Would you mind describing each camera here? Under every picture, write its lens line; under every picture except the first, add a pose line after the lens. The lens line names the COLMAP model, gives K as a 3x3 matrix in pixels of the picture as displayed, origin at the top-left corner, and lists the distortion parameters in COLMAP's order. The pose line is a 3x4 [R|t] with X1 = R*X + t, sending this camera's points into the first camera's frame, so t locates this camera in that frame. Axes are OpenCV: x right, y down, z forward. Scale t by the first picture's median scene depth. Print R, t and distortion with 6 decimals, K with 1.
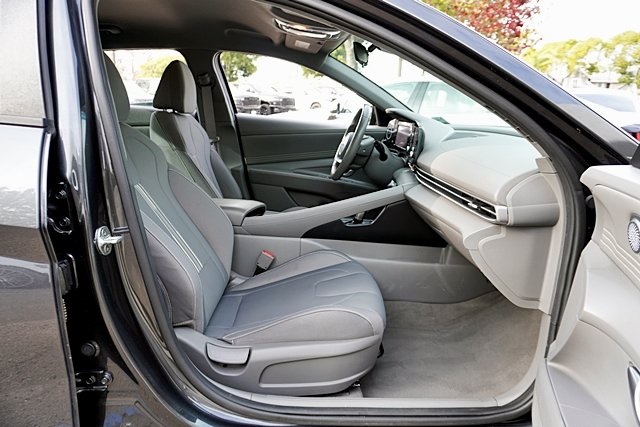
lens RADIAL K [[430.6, 0, 318.6], [0, 430.6, 214.0], [0, 0, 1]] dist [-0.040930, 0.032822]
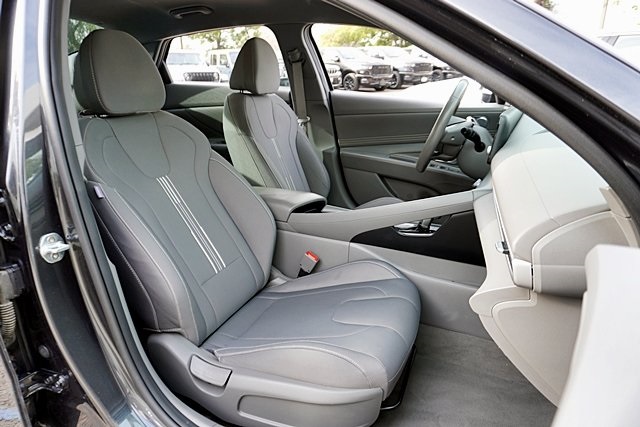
lens RADIAL K [[430.6, 0, 318.6], [0, 430.6, 214.3], [0, 0, 1]] dist [-0.040930, 0.032822]
pose [[0.923098, 0.088354, -0.374278, 0.213632], [-0.060216, 0.994453, 0.086241, -0.068940], [0.379821, -0.057071, 0.923298, 0.176203]]
